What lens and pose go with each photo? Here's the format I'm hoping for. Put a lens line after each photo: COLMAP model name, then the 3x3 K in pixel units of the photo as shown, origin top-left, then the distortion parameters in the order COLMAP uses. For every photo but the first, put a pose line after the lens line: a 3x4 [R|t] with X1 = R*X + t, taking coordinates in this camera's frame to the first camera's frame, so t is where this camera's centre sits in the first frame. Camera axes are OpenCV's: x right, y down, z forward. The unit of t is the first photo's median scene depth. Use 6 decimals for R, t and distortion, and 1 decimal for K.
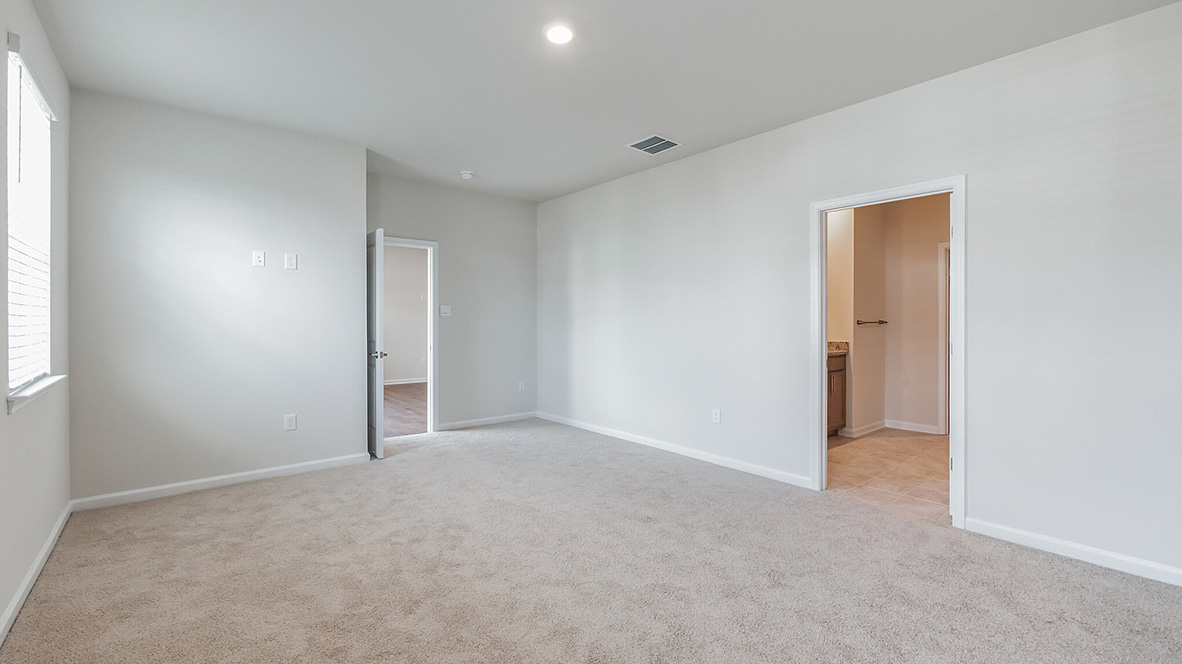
lens RADIAL K [[507.8, 0, 583.2], [0, 507.8, 320.4], [0, 0, 1]] dist [-0.003802, -0.000348]
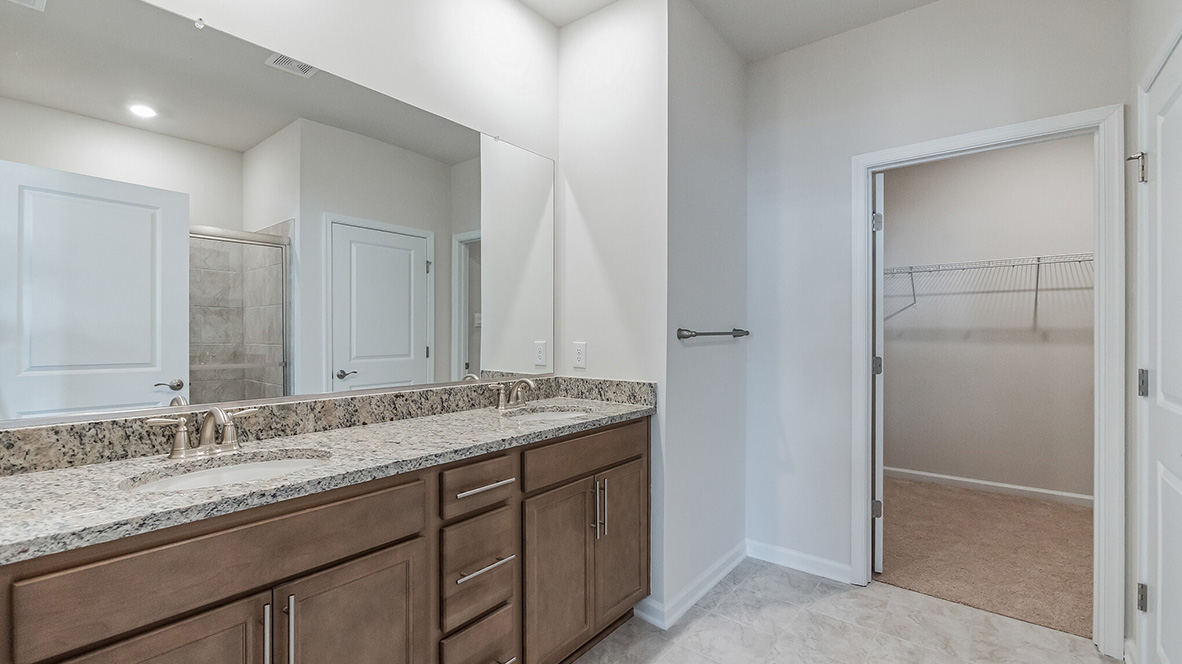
lens RADIAL K [[507.8, 0, 583.2], [0, 507.8, 320.4], [0, 0, 1]] dist [-0.003802, -0.000348]
pose [[0.980243, 0.008699, 0.197605, 0.381307], [-0.005772, 0.999865, -0.015380, 0.000238], [-0.197712, 0.013936, 0.980161, 0.612573]]
